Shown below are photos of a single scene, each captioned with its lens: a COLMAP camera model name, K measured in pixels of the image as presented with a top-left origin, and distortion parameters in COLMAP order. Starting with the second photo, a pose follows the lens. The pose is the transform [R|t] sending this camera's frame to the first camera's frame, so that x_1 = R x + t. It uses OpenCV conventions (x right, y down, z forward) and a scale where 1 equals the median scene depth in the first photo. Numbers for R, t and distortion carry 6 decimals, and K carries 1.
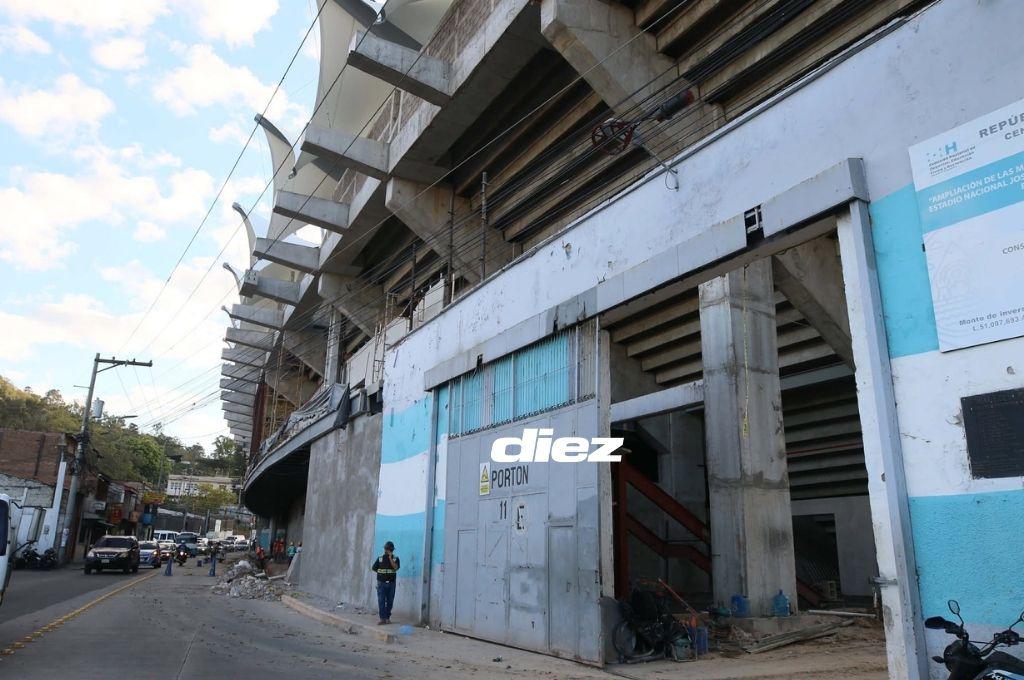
lens RADIAL K [[737.8, 0, 512.0], [0, 737.8, 340.0], [0, 0, 1]] dist [-0.046192, 0.007384]
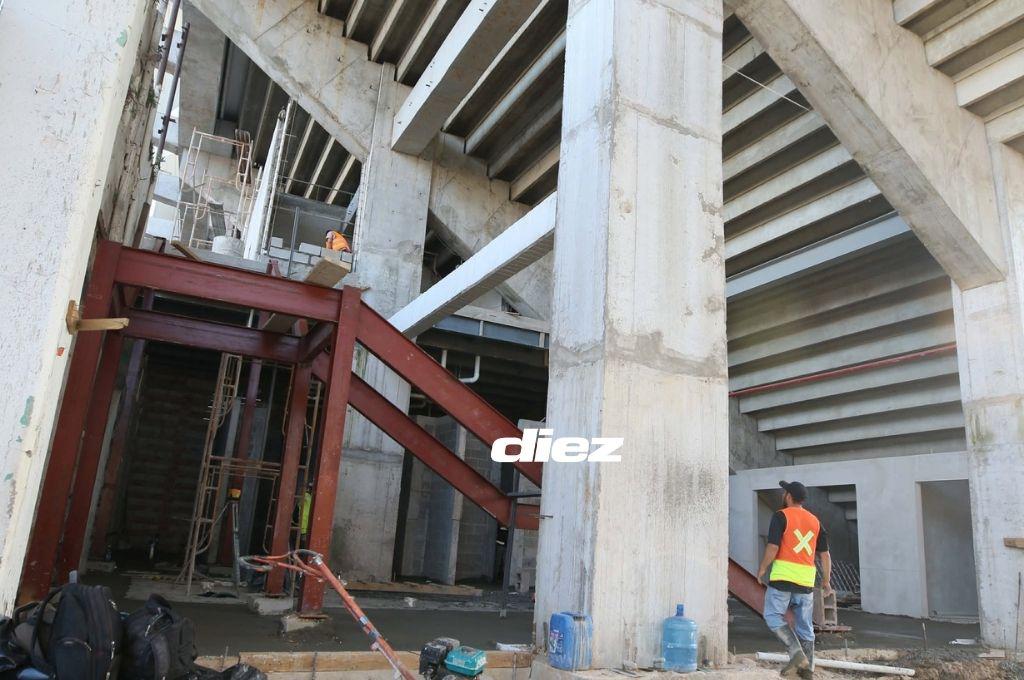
lens RADIAL K [[737.8, 0, 512.0], [0, 737.8, 340.0], [0, 0, 1]] dist [-0.046192, 0.007384]
pose [[0.997828, 0.034198, -0.056297, 0.279092], [-0.033620, 0.999372, 0.011190, 0.183387], [0.056644, -0.009273, 0.998351, 0.558505]]
